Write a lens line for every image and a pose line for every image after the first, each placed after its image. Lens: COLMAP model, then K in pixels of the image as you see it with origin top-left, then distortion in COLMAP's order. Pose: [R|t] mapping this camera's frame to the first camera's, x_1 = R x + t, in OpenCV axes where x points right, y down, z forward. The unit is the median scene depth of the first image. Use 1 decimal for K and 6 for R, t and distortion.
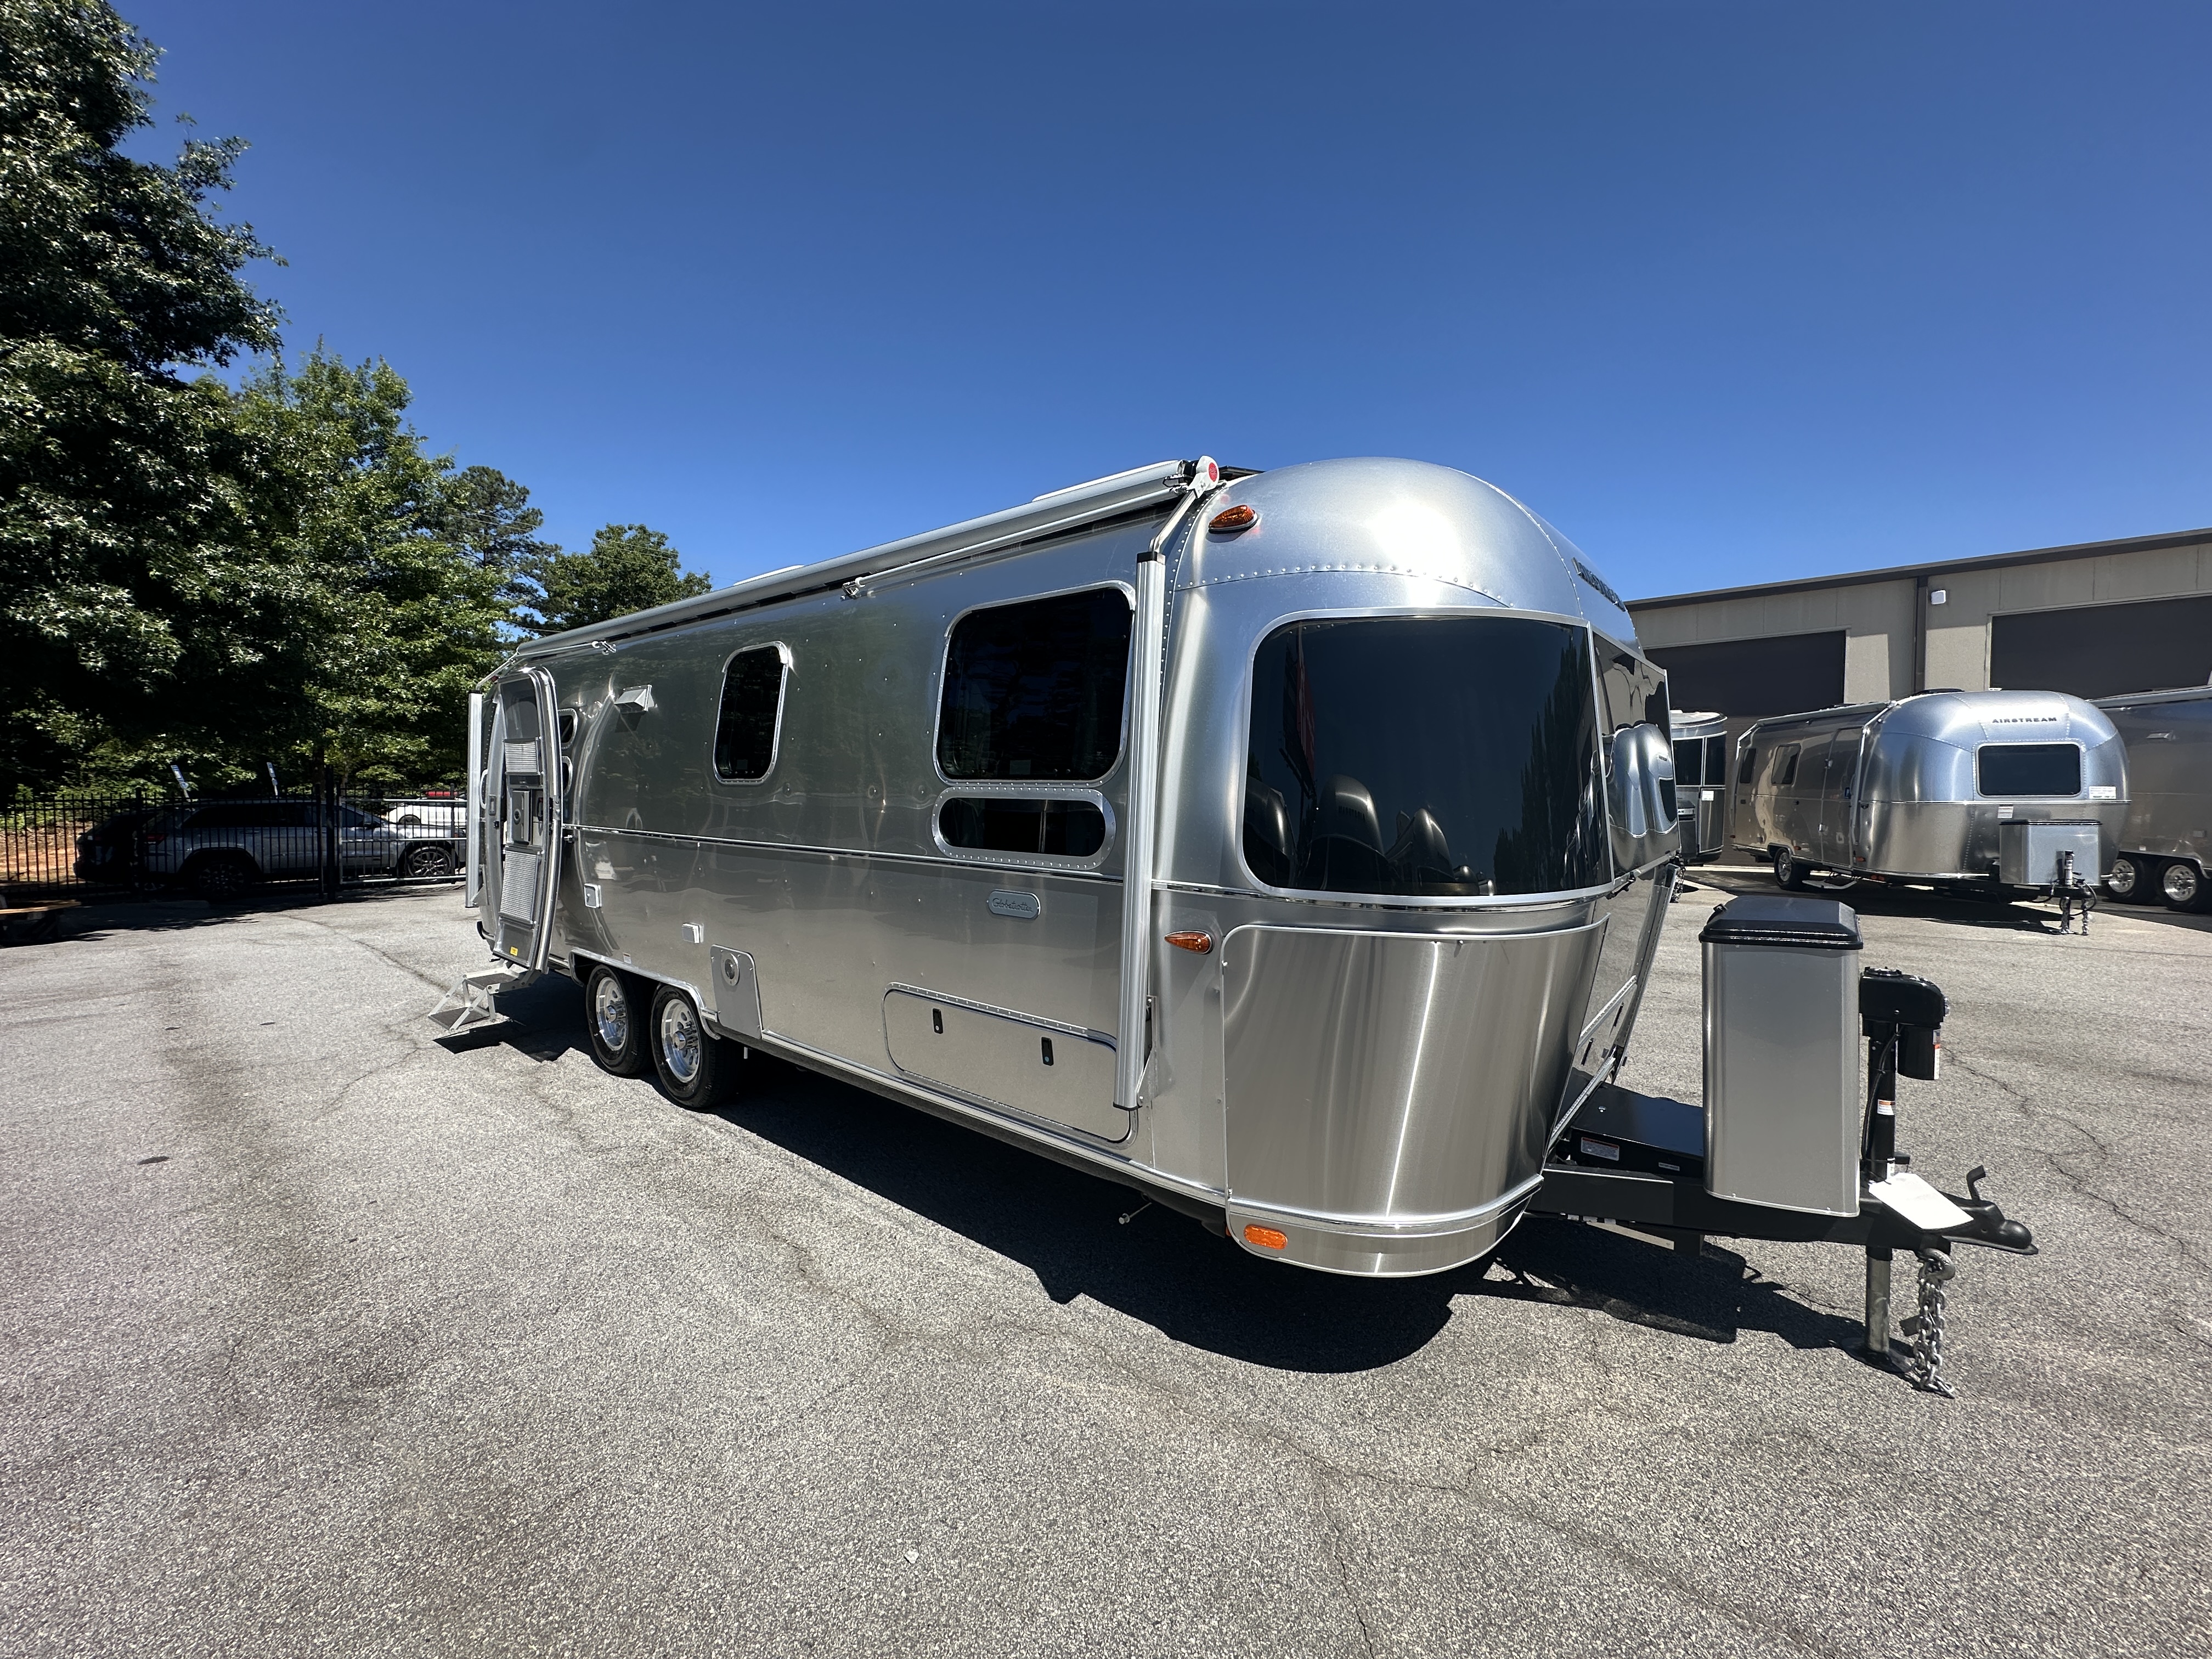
lens RADIAL K [[877.6, 0, 1108.8], [0, 877.6, 827.2], [0, 0, 1]] dist [-0.003773, -0.000082]
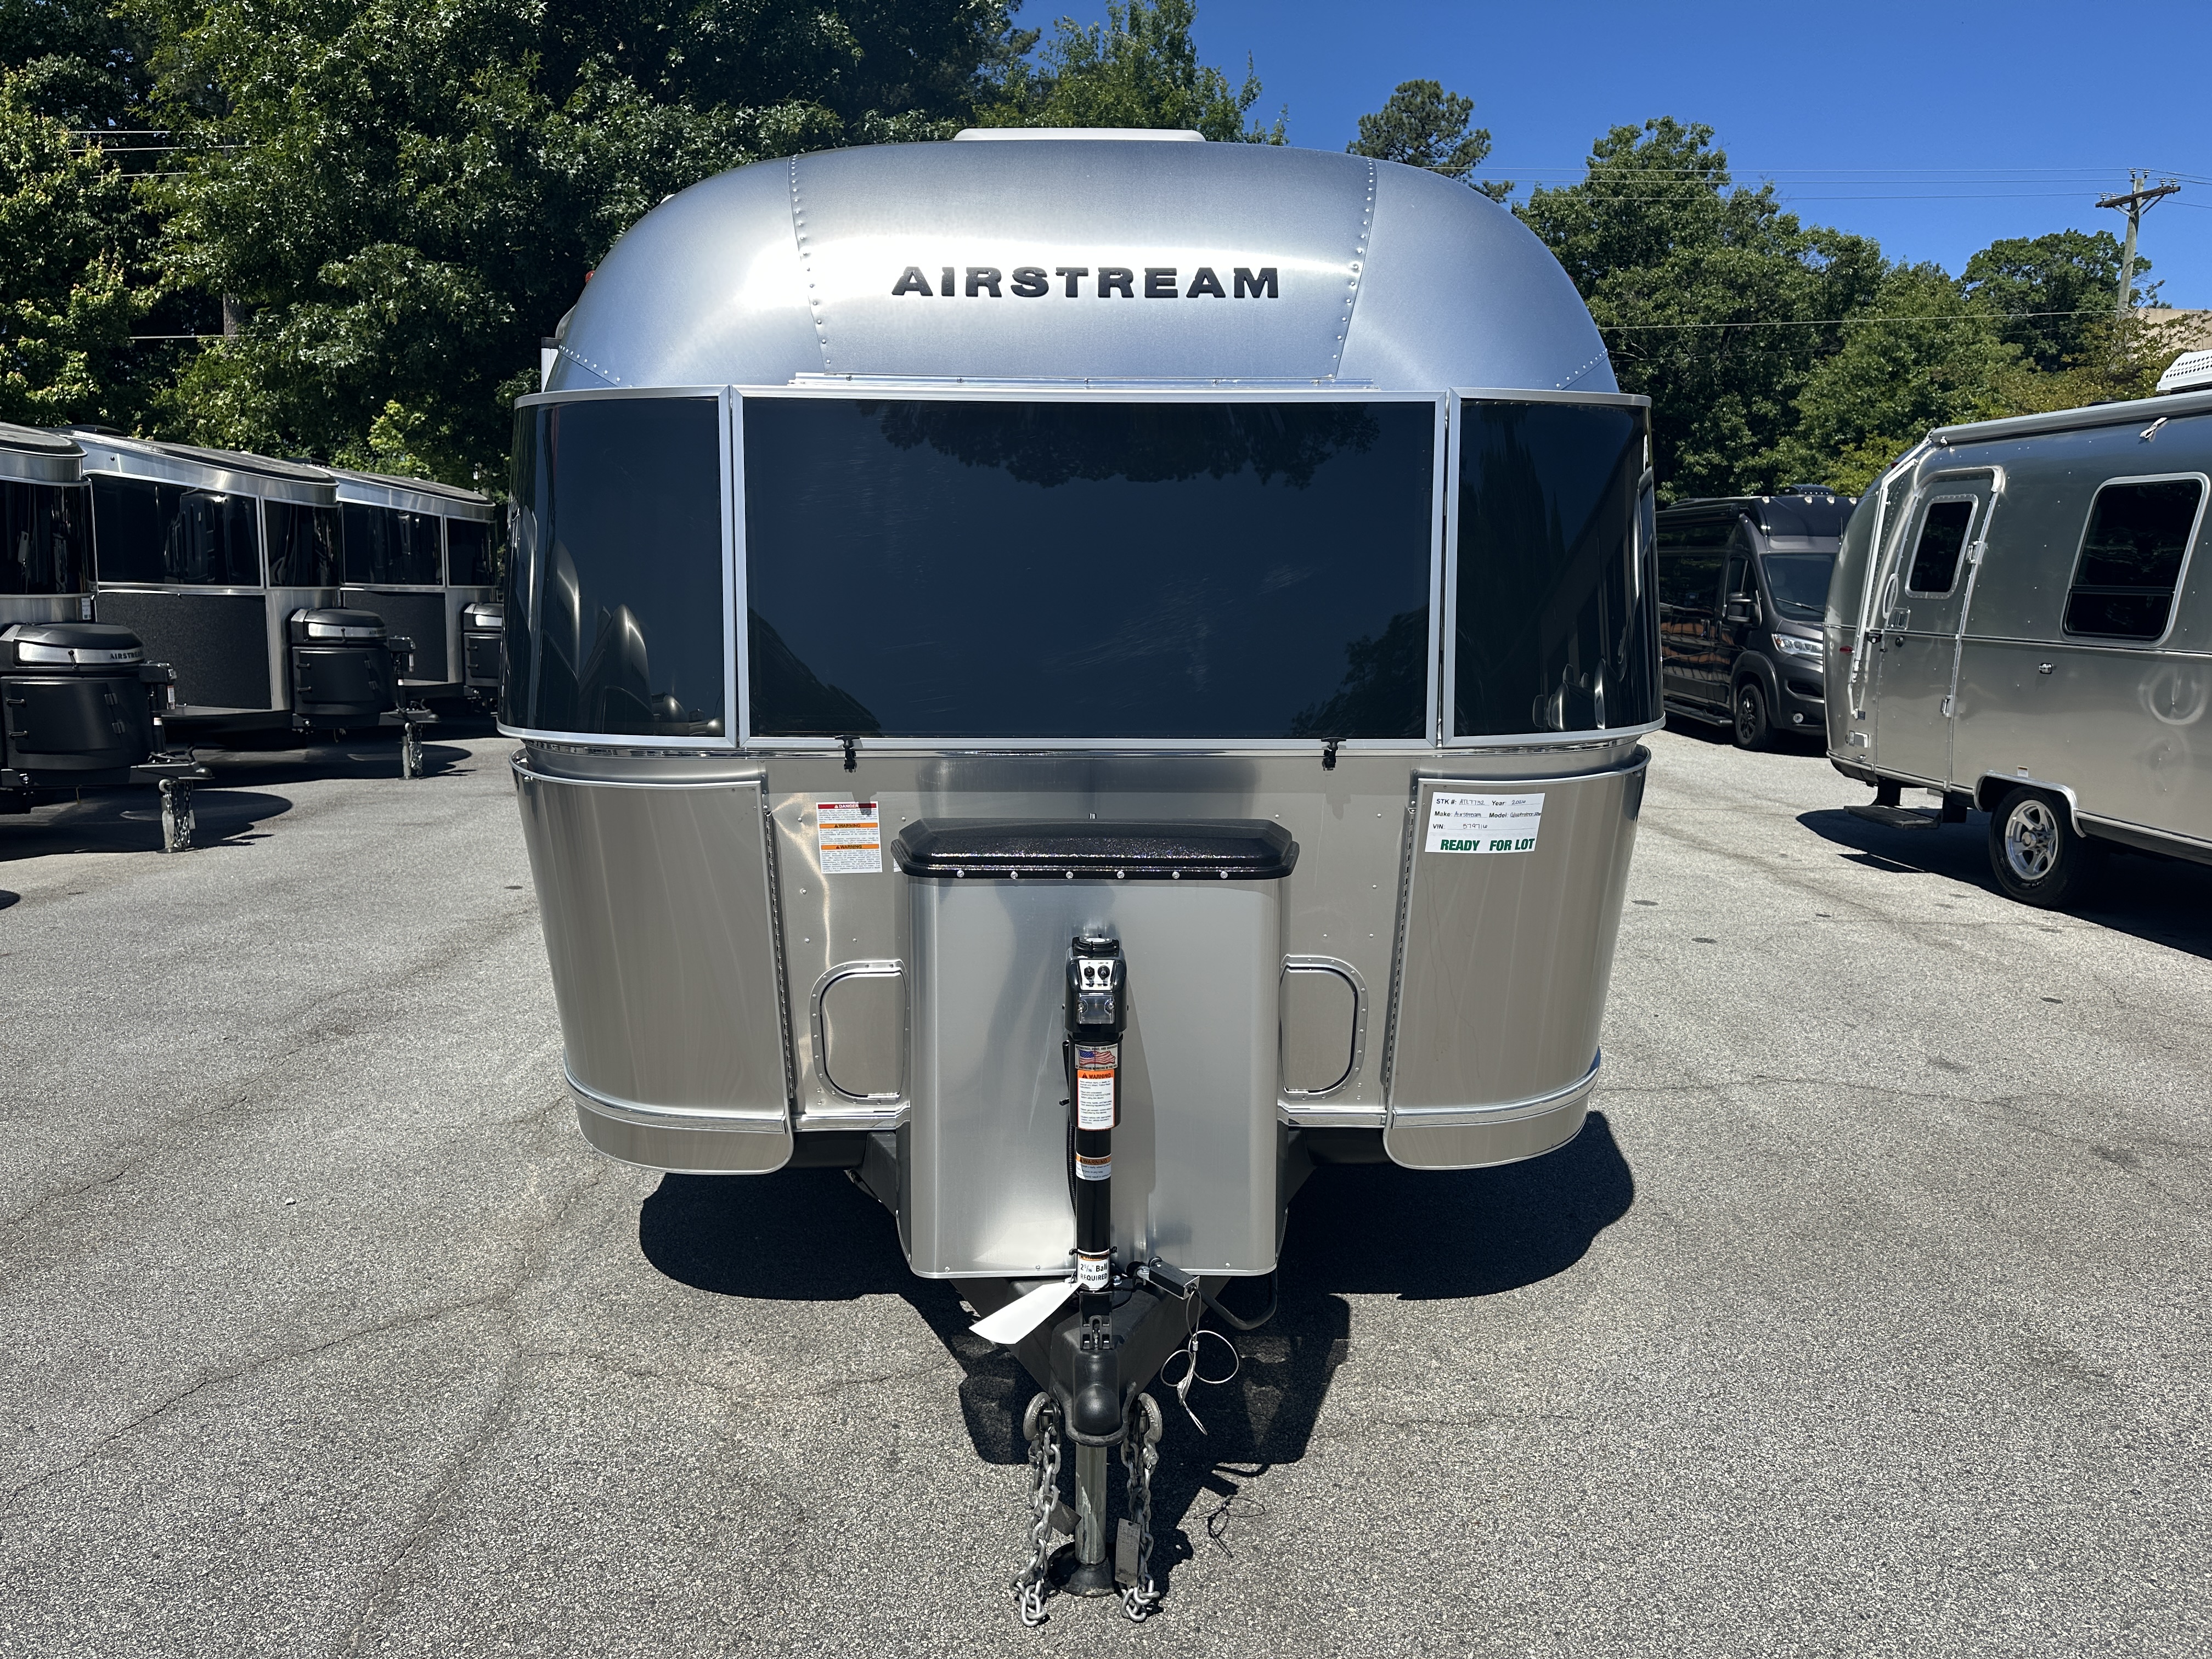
lens RADIAL K [[1540.4, 0, 1012.5], [0, 1540.4, 829.0], [0, 0, 1]] dist [0.003081, -0.001147]
pose [[0.637702, 0.132775, -0.758754, 1.700765], [-0.045835, 0.989827, 0.134688, -0.026740], [0.768918, -0.051113, 0.637301, 0.353777]]
